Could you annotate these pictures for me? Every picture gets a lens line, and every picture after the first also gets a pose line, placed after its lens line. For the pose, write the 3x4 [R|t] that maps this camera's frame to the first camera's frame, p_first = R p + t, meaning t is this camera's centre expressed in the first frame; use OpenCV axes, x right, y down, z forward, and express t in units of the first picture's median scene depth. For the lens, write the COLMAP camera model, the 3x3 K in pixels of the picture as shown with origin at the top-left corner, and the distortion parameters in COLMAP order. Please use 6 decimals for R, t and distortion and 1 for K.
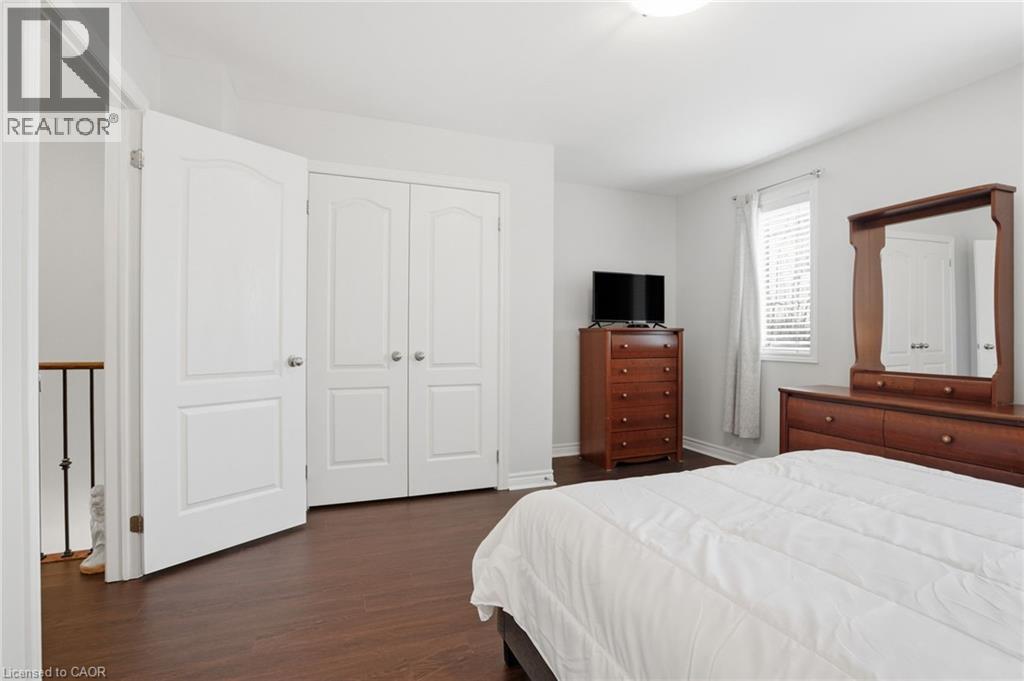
lens RADIAL K [[481.3, 0, 513.7], [0, 481.3, 334.0], [0, 0, 1]] dist [-0.053524, 0.016781]
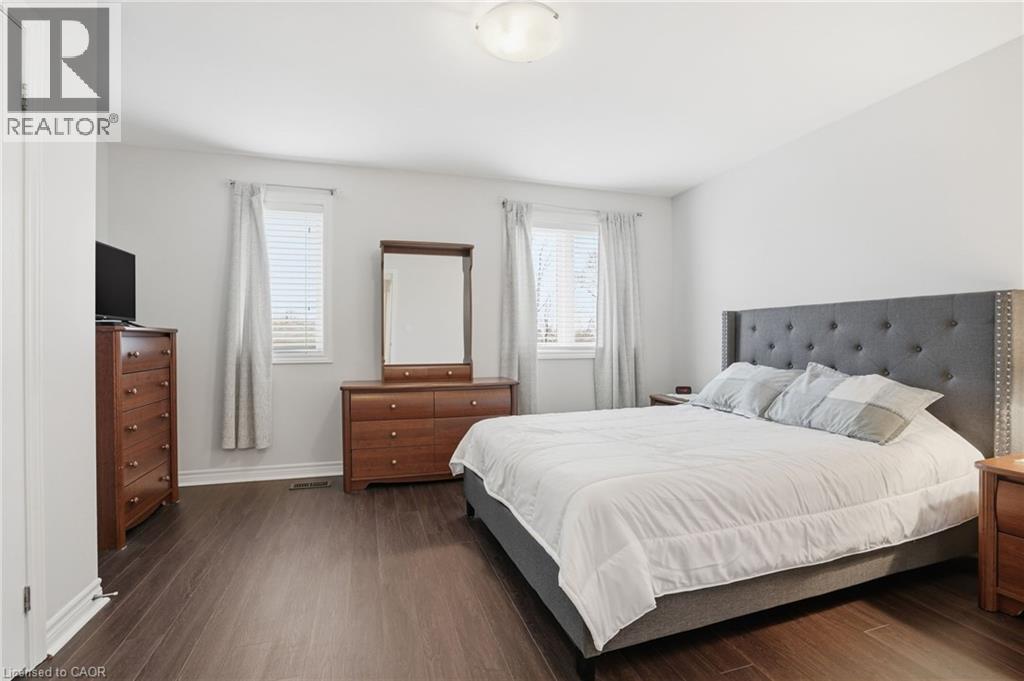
lens RADIAL K [[481.3, 0, 513.7], [0, 481.3, 334.0], [0, 0, 1]] dist [-0.053524, 0.016781]
pose [[0.067180, 0.002706, 0.997737, -0.440431], [-0.002562, 0.999993, -0.002539, -0.003430], [-0.997738, -0.002386, 0.067186, 0.487387]]
